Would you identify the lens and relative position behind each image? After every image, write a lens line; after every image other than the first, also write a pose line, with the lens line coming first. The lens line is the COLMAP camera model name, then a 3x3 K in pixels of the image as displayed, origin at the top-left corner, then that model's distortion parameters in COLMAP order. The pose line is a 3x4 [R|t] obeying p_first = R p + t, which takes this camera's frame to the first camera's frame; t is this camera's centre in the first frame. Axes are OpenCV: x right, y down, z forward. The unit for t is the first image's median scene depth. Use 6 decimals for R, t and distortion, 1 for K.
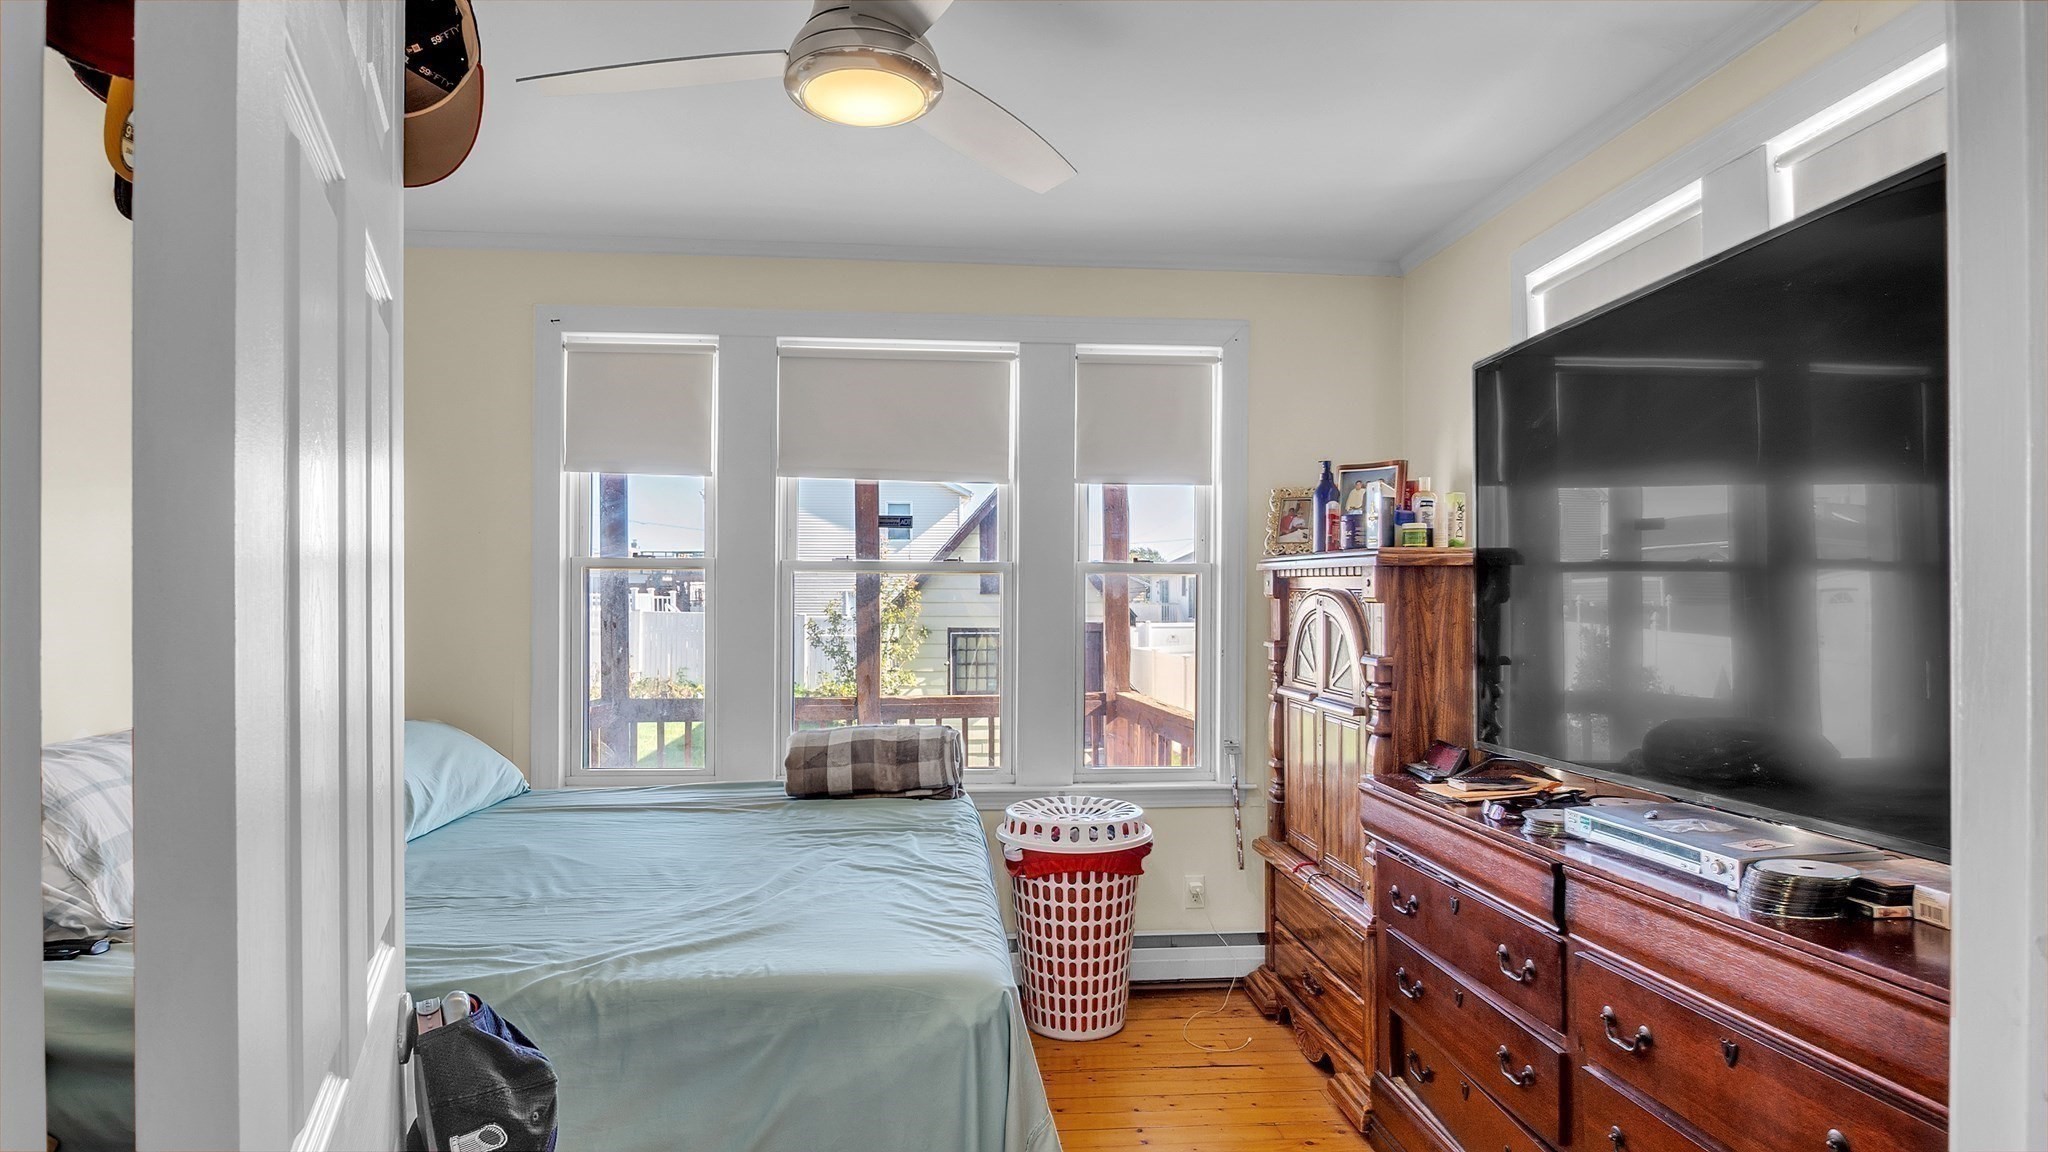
lens RADIAL K [[1127.6, 0, 1013.7], [0, 1127.6, 595.2], [0, 0, 1]] dist [-0.006274, -0.006559]
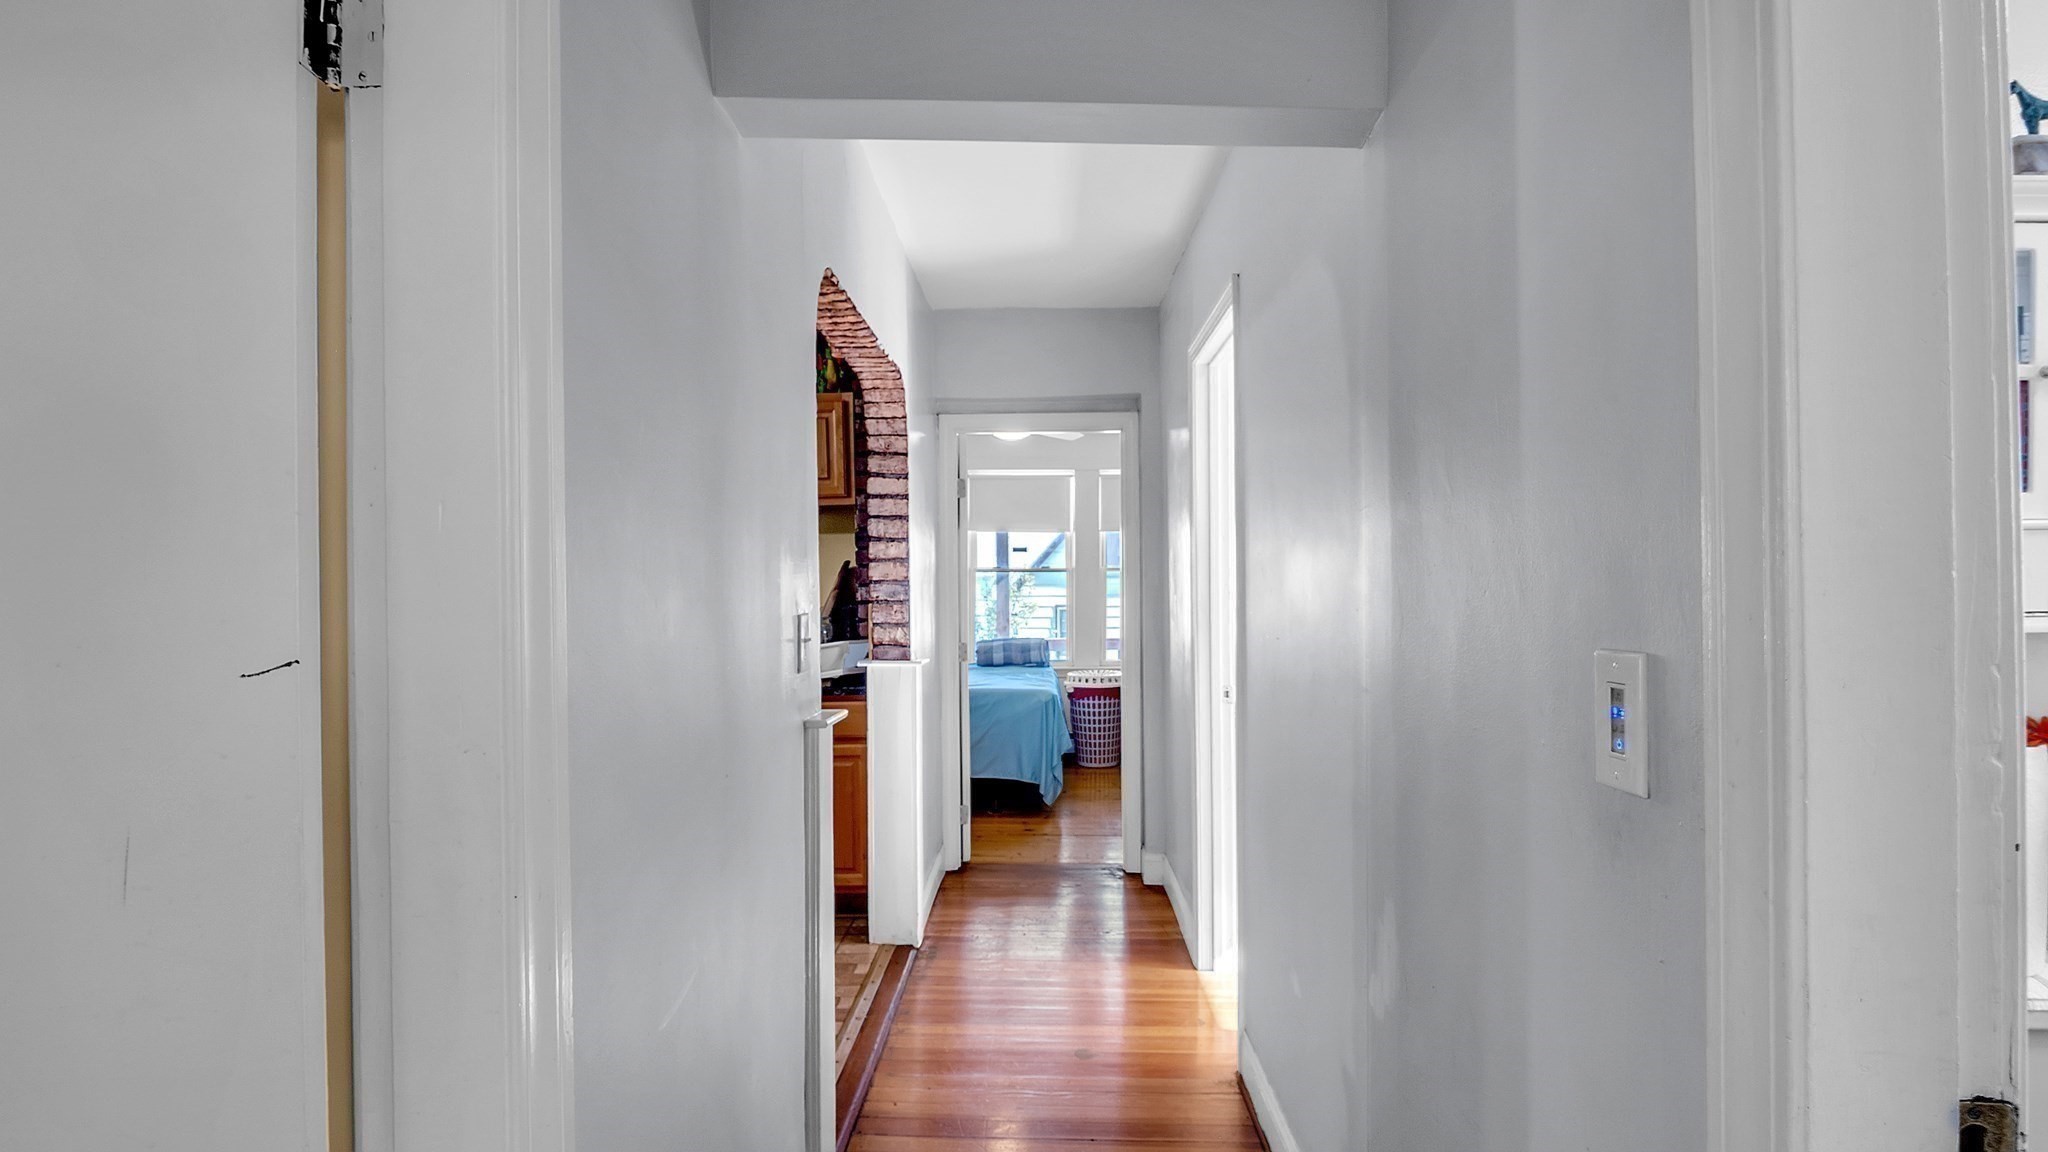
lens RADIAL K [[1127.6, 0, 1022.6], [0, 1127.6, 580.7], [0, 0, 1]] dist [-0.006274, -0.006559]
pose [[0.995584, -0.005825, -0.093695, 0.125848], [0.006193, 0.999974, 0.003638, -0.013057], [0.093671, -0.004202, 0.995594, -1.408228]]
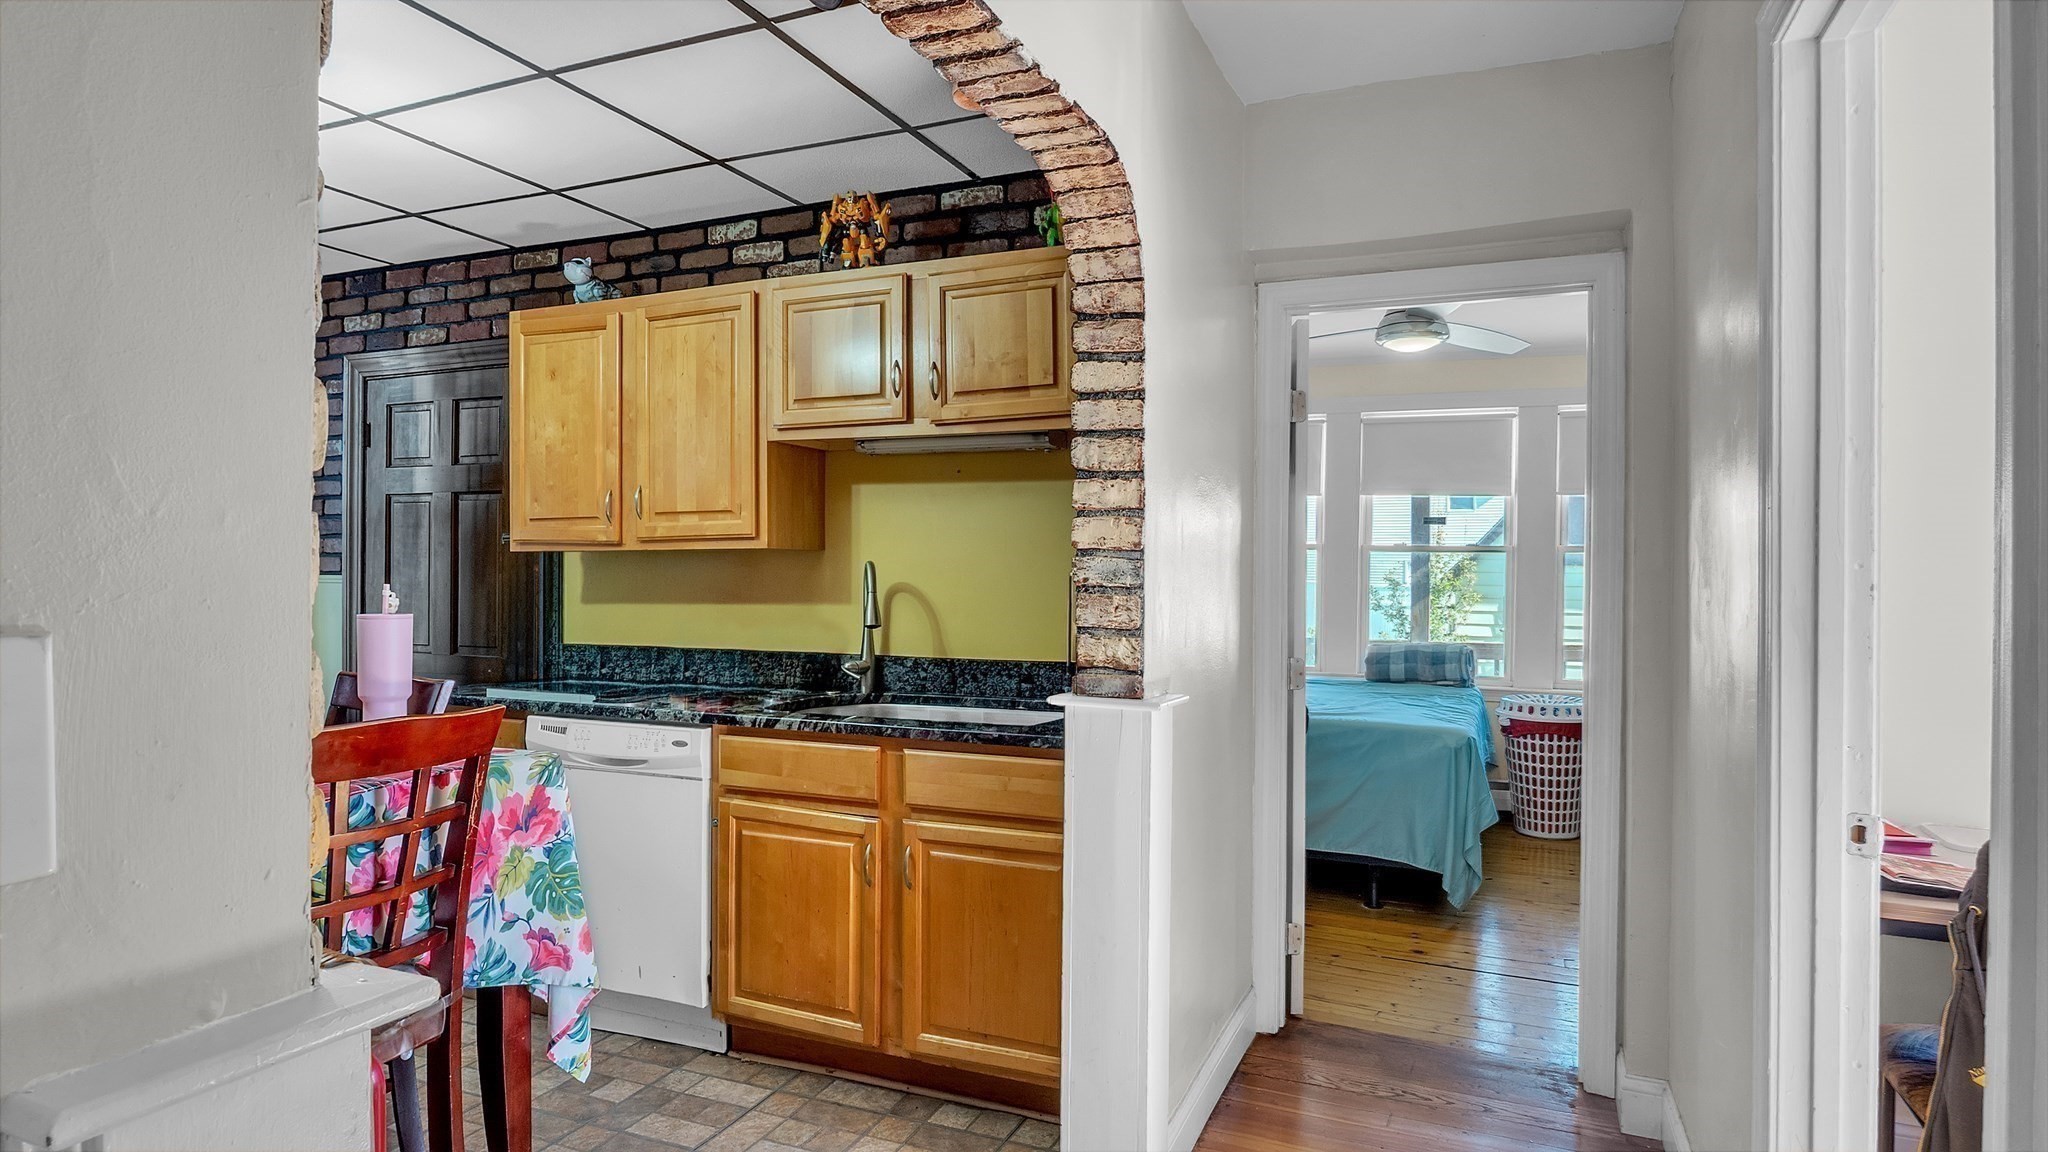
lens RADIAL K [[1127.6, 0, 1022.5], [0, 1127.6, 570.2], [0, 0, 1]] dist [-0.006274, -0.006559]
pose [[0.888784, 0.010513, -0.458205, 0.127226], [-0.007900, 0.999940, 0.007619, -0.002391], [0.458258, -0.003152, 0.888814, -0.812936]]
